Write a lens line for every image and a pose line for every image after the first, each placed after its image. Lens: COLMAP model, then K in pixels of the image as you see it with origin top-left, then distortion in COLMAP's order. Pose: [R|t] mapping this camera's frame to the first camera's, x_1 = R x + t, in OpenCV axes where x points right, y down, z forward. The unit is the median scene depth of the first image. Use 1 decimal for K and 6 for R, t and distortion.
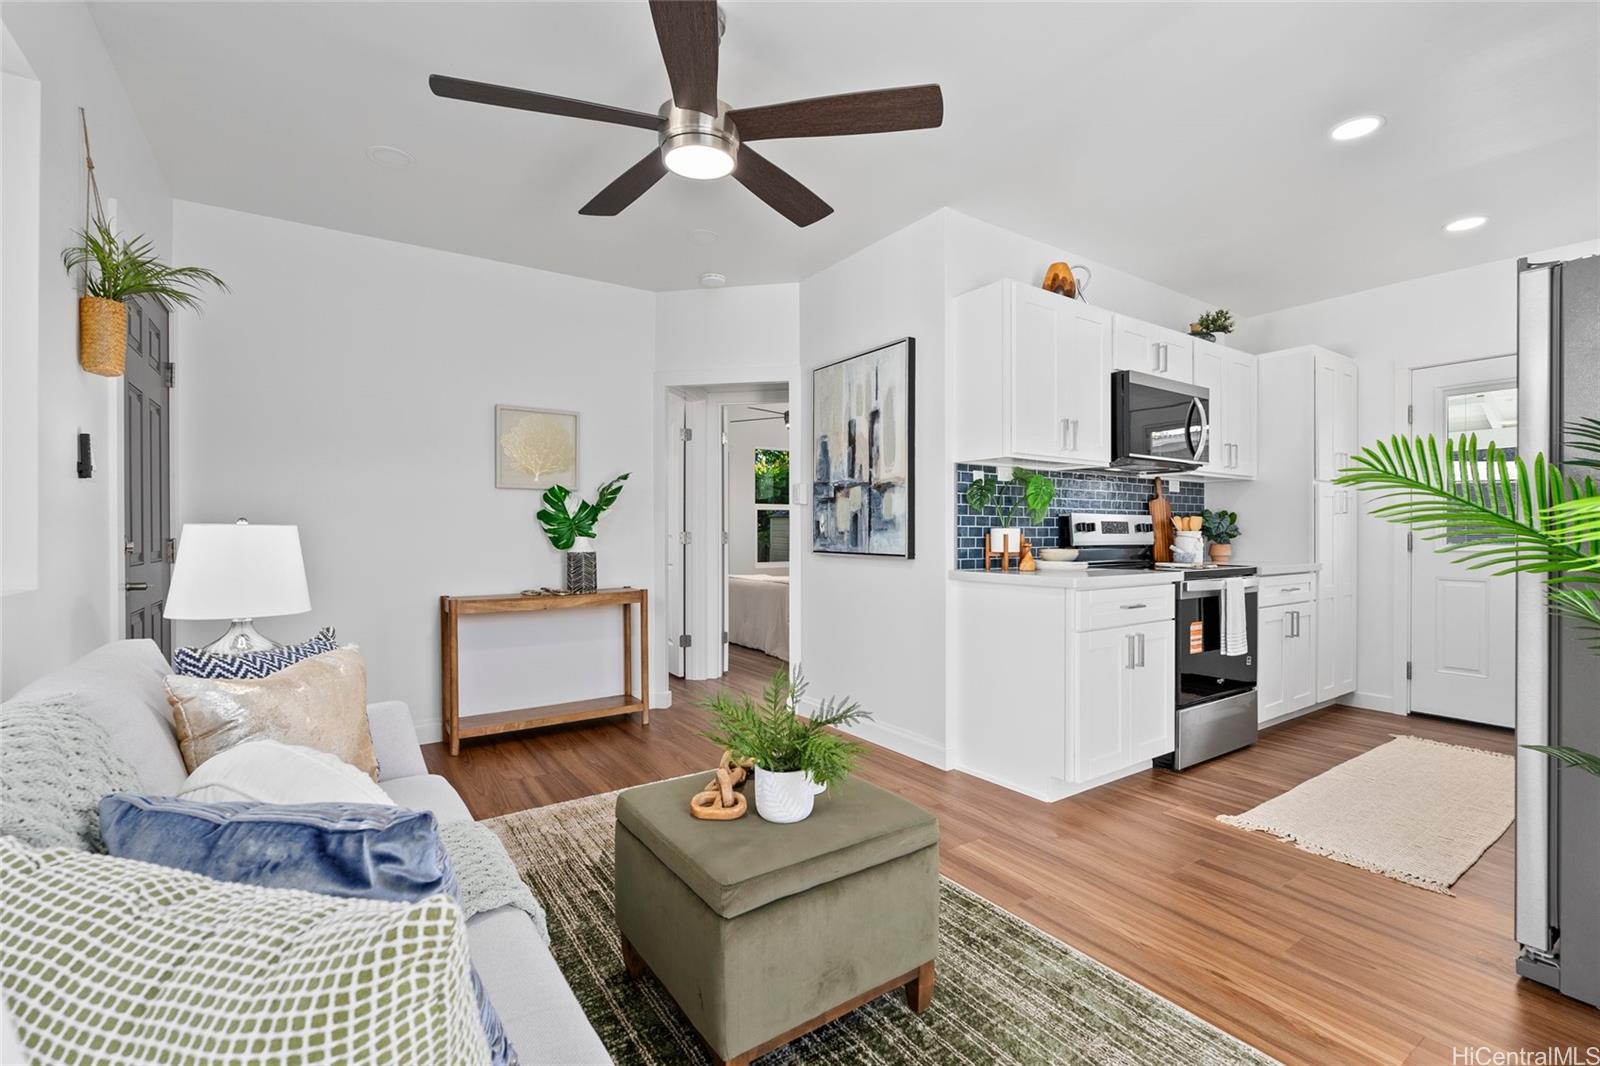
lens RADIAL K [[719.8, 0, 806.0], [0, 719.8, 533.2], [0, 0, 1]] dist [-0.005616, 0.001476]
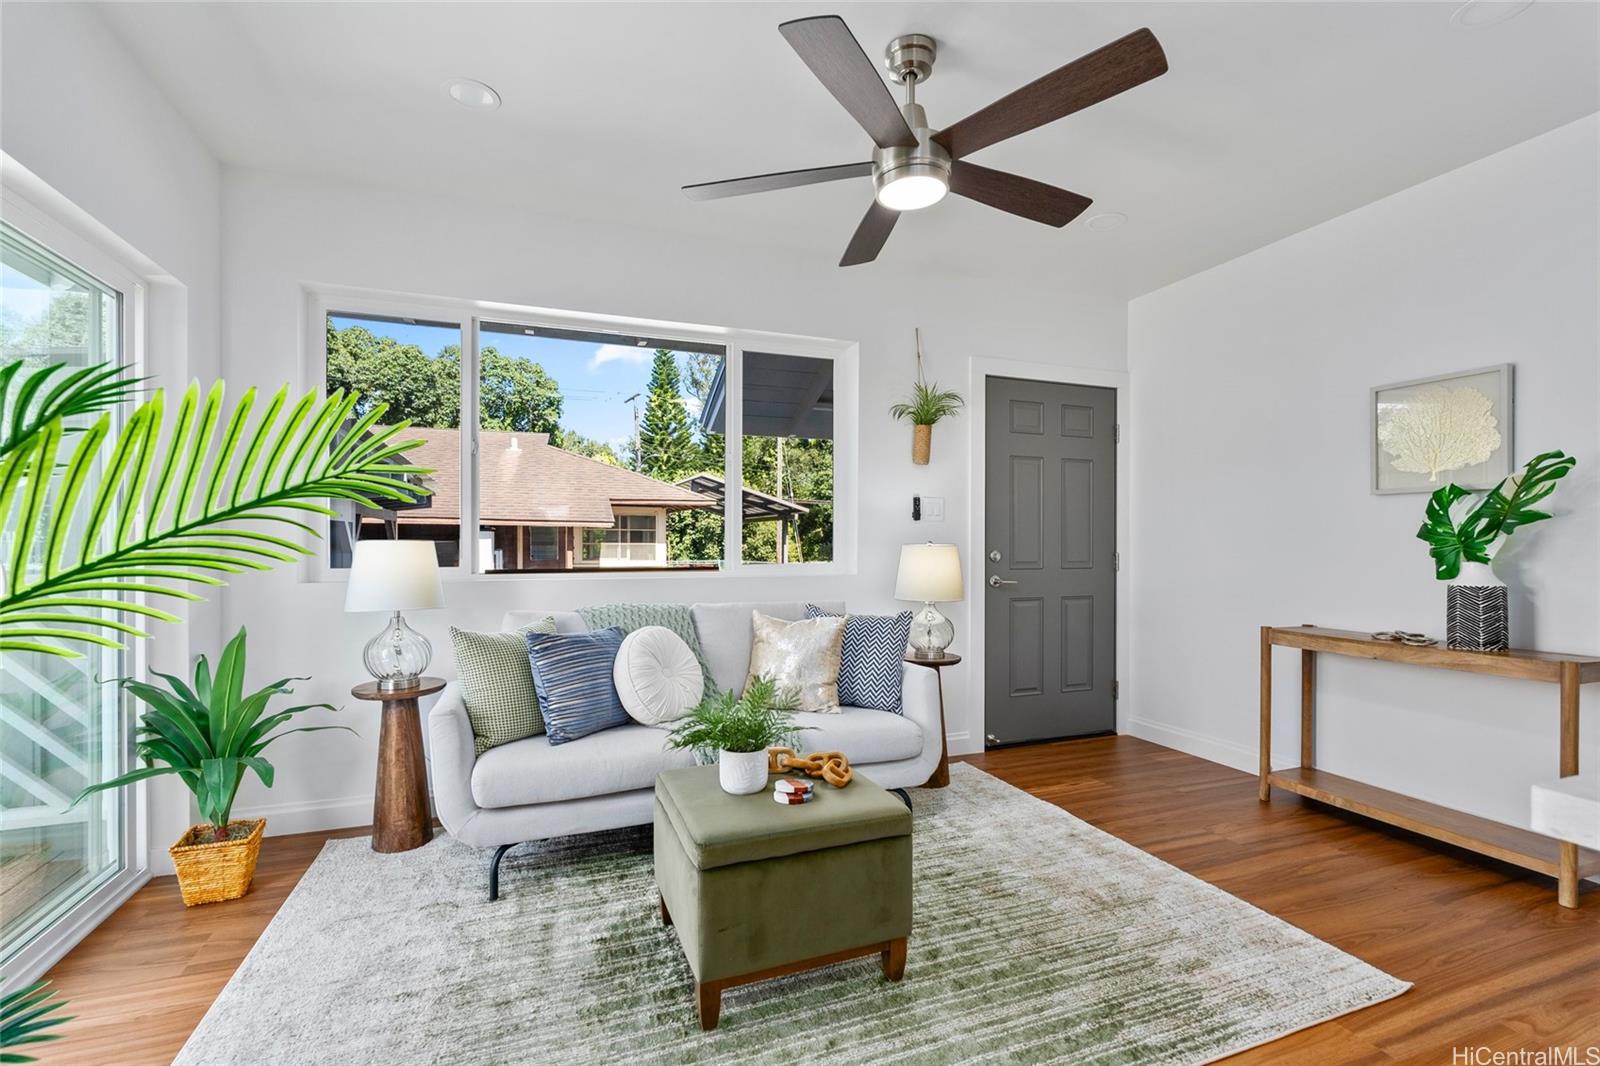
lens RADIAL K [[719.8, 0, 802.8], [0, 719.8, 539.2], [0, 0, 1]] dist [-0.005616, 0.001476]
pose [[-0.237898, -0.008483, -0.971253, 0.467005], [-0.007876, 0.999946, -0.006805, -0.005932], [0.971258, 0.006031, -0.237952, 0.582838]]
